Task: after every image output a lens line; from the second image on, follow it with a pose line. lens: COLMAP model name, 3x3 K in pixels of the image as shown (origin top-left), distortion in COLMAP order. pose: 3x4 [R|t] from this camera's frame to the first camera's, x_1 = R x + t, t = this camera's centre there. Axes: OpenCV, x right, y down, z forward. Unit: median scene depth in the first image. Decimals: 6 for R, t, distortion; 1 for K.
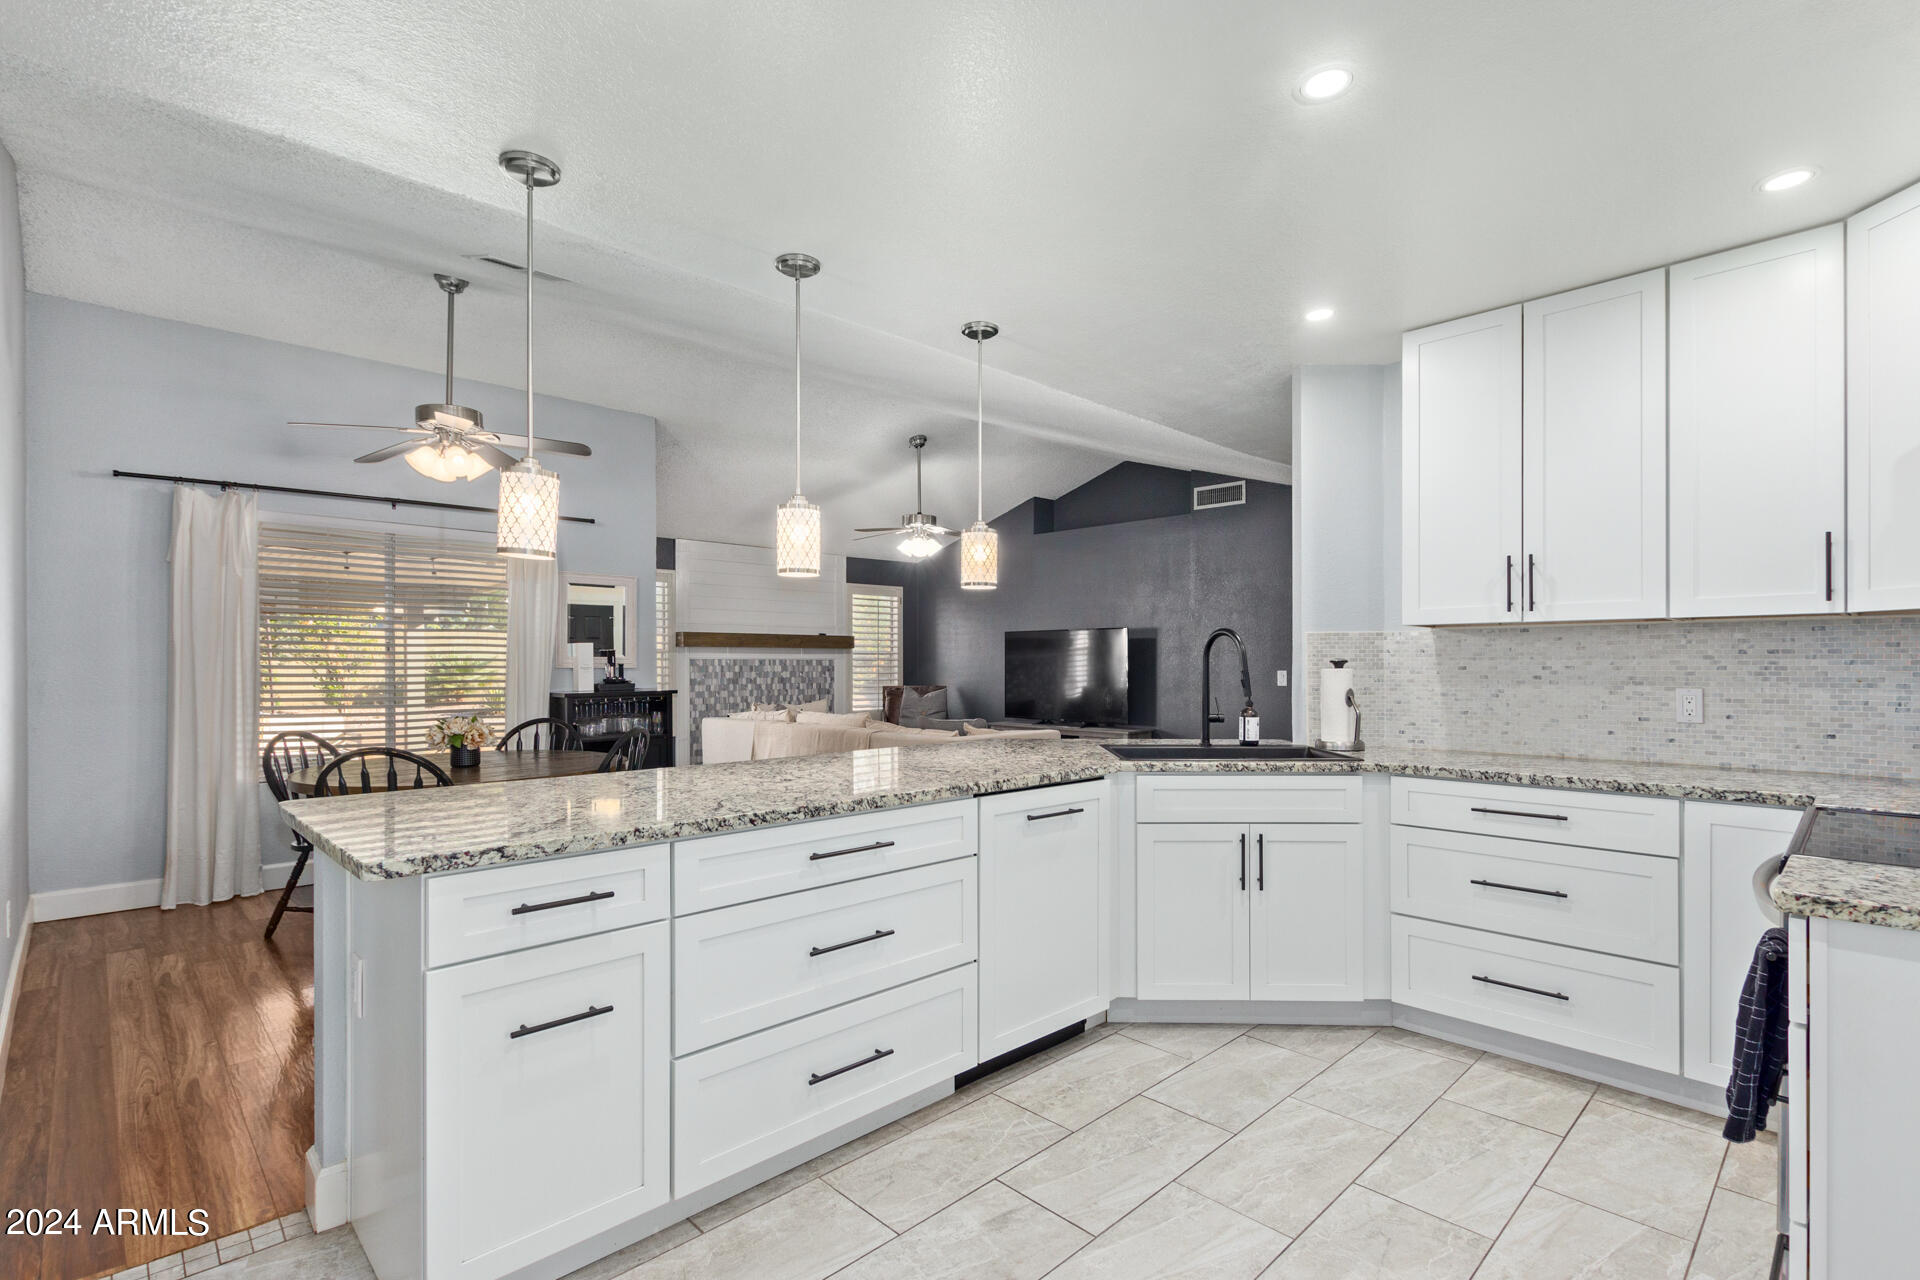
lens RADIAL K [[882.6, 0, 957.3], [0, 882.6, 662.0], [0, 0, 1]] dist [0.005639, -0.002160]
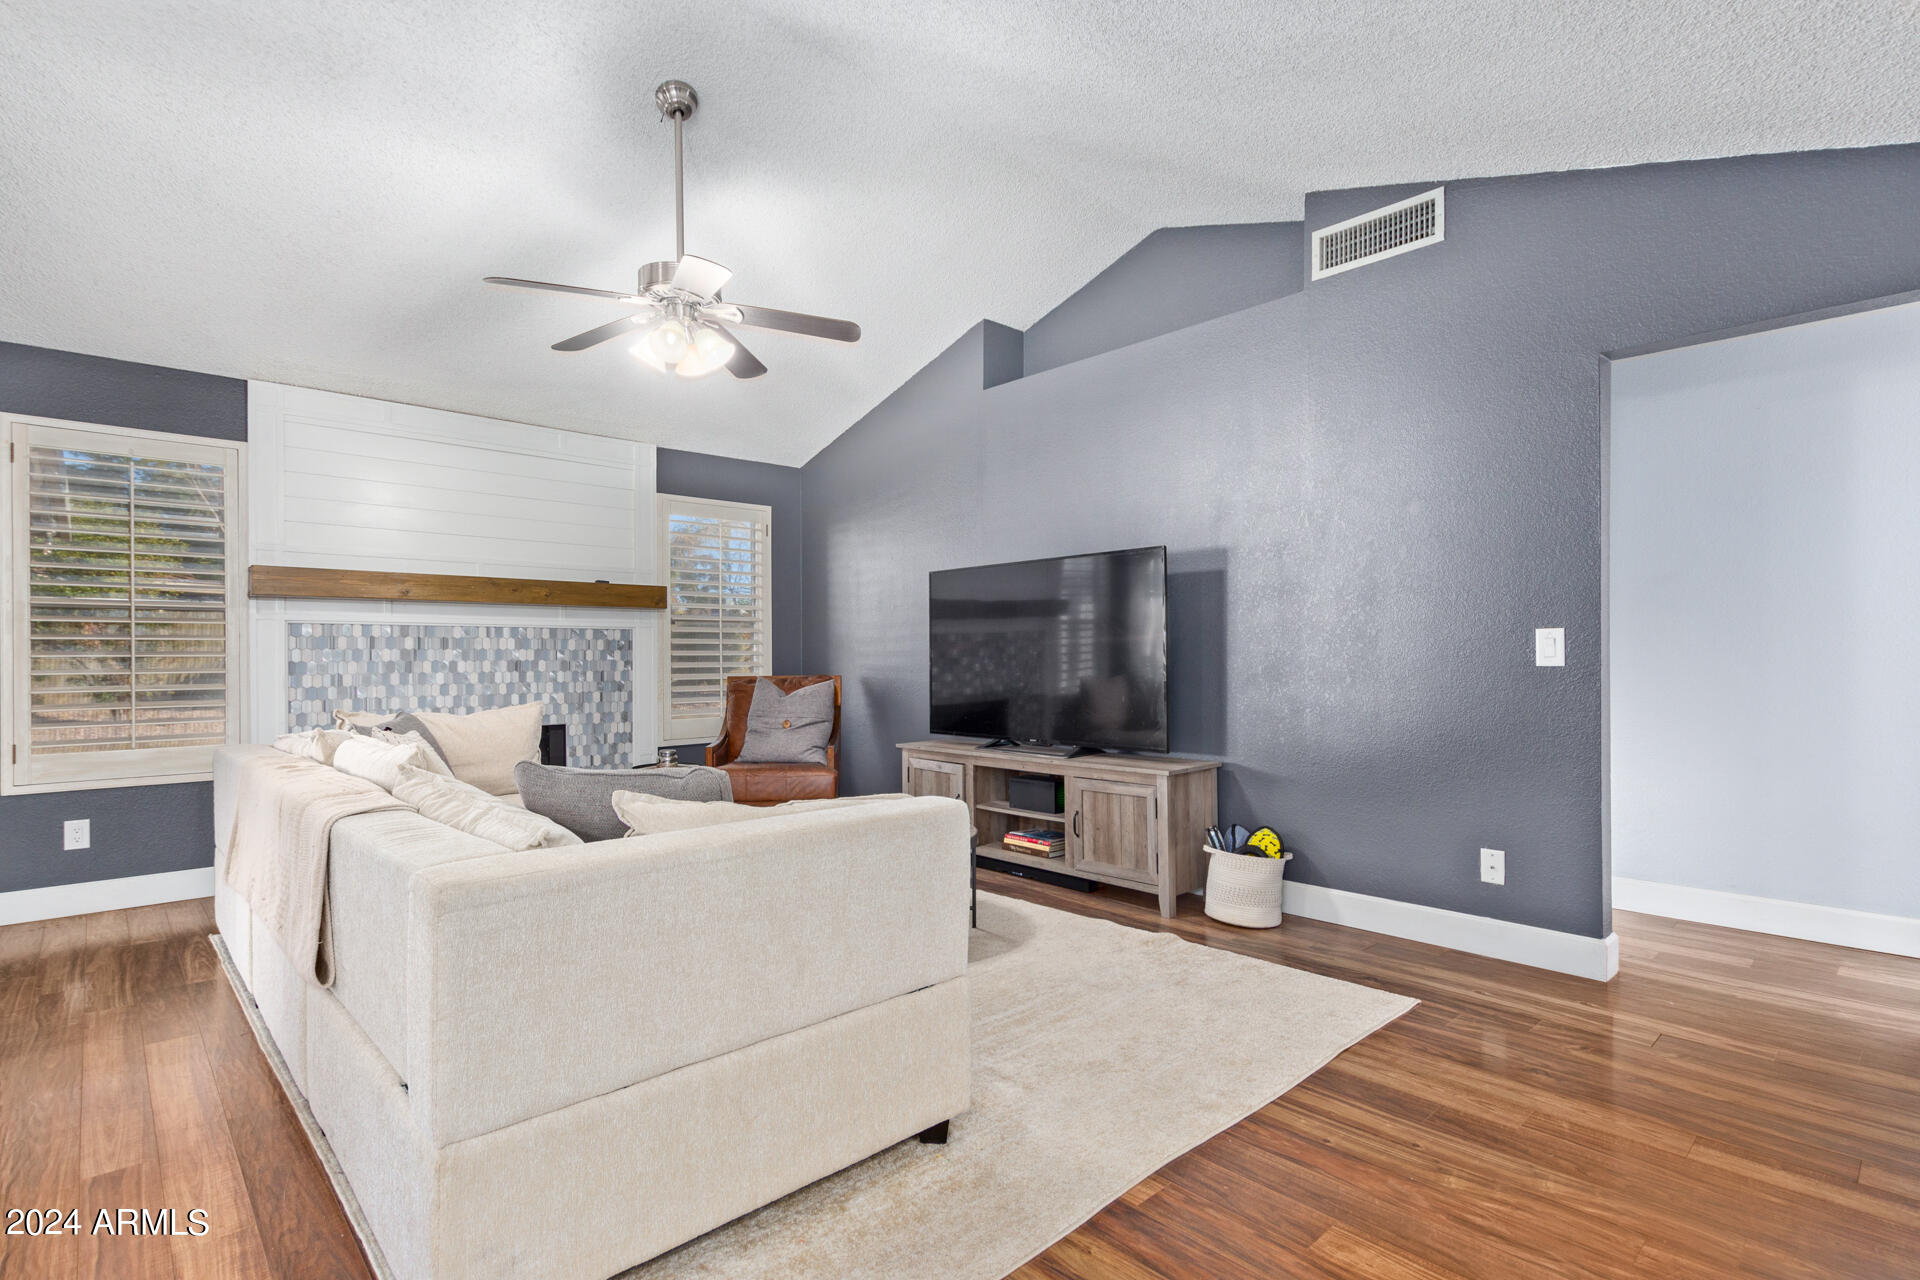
lens RADIAL K [[901.5, 0, 958.6], [0, 901.5, 656.6], [0, 0, 1]] dist [0.007641, -0.003080]
pose [[0.999669, -0.005749, -0.025078, 0.230247], [0.005782, 0.999982, 0.001263, 0.044409], [0.025070, -0.001408, 0.999685, 1.258926]]
